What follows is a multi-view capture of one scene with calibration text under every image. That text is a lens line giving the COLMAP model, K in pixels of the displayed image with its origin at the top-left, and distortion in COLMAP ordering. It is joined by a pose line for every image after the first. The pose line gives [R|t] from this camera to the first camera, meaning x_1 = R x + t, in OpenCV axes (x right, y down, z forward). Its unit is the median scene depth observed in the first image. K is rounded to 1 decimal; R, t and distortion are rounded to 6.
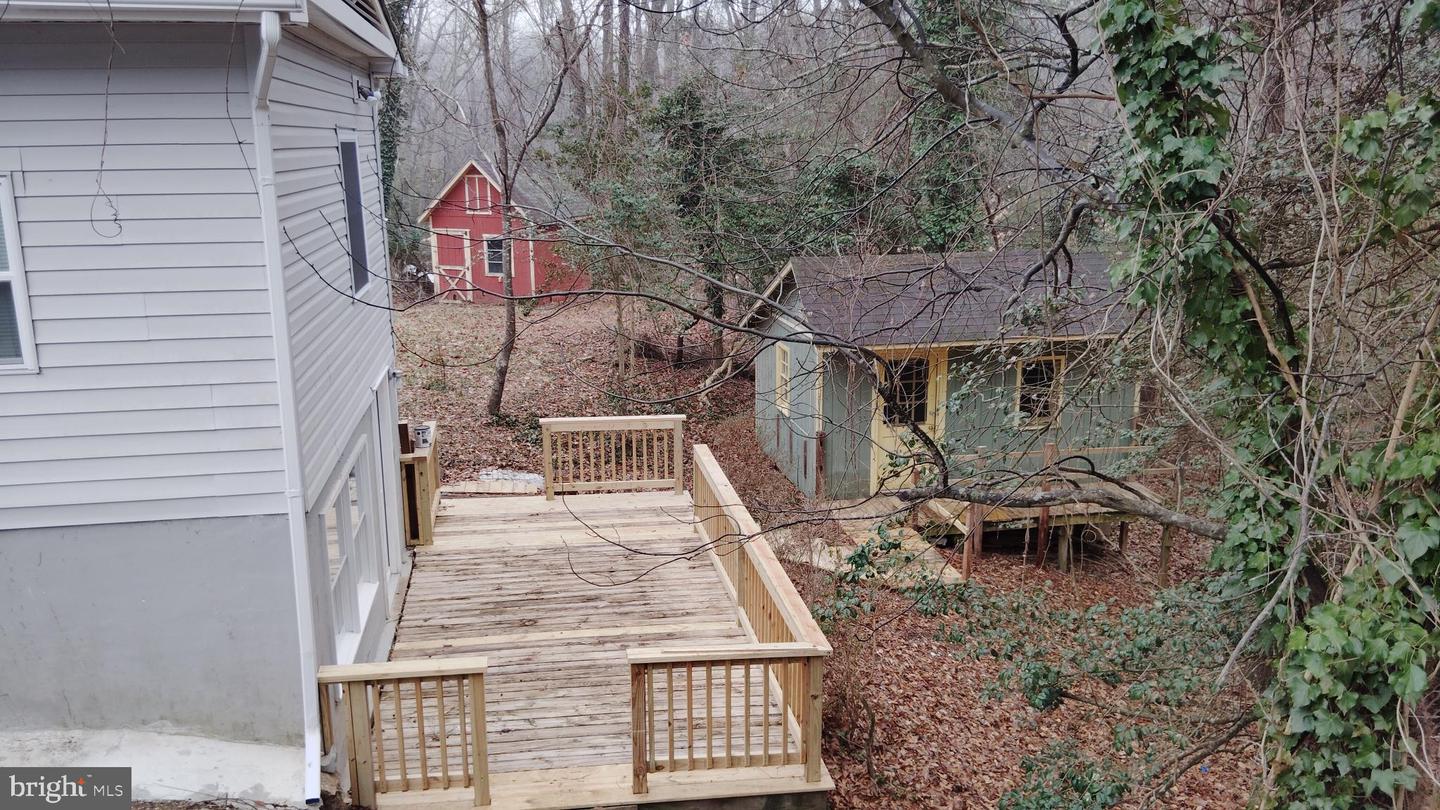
lens RADIAL K [[1080.9, 0, 720.0], [0, 1080.9, 405.0], [0, 0, 1]] dist [0.124890, -0.225874]
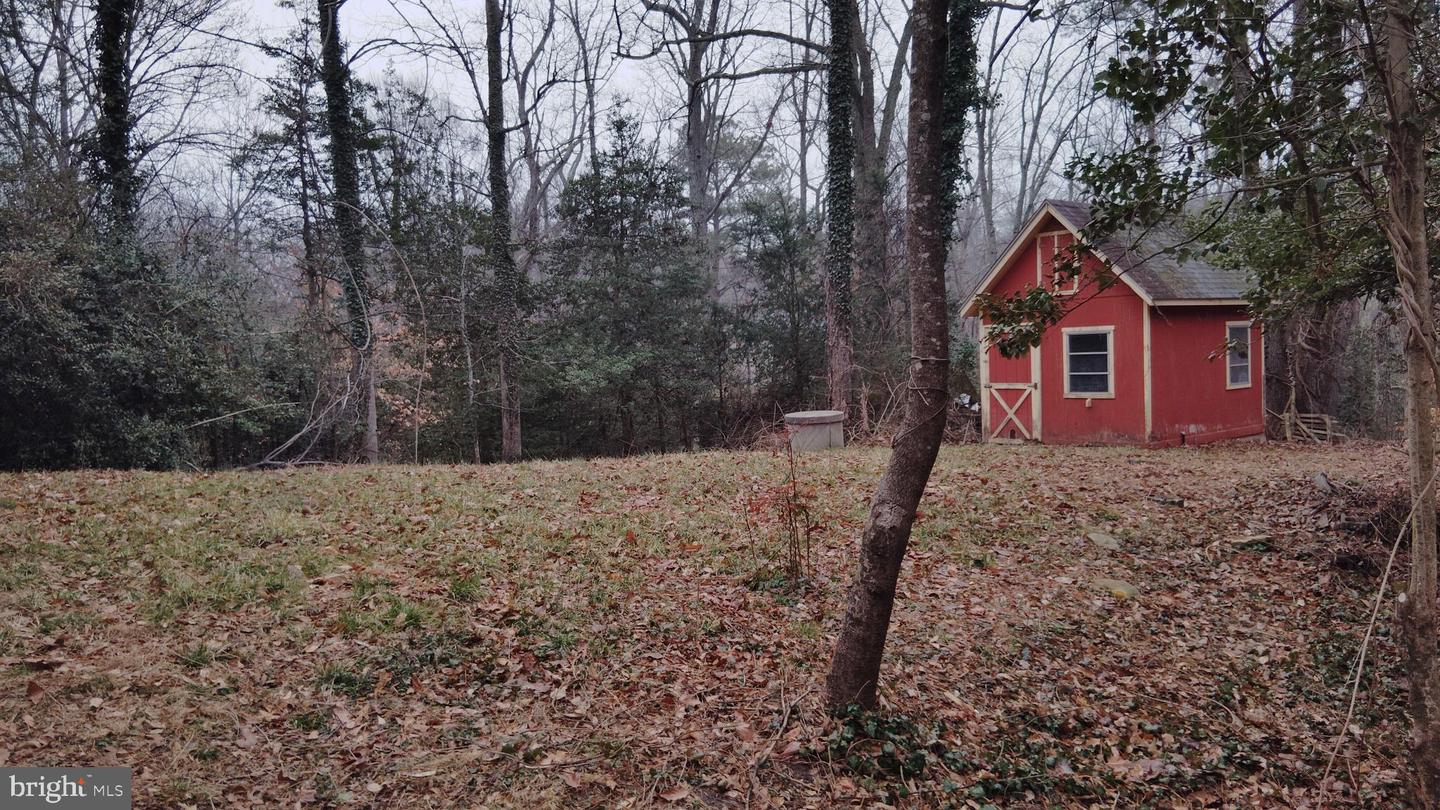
lens RADIAL K [[1080.9, 0, 720.0], [0, 1080.9, 405.0], [0, 0, 1]] dist [0.124890, -0.225874]
pose [[0.839267, -0.004601, -0.543700, -0.049959], [-0.087609, 0.985754, -0.143578, -0.013035], [0.536615, 0.168133, 0.826907, 0.410643]]
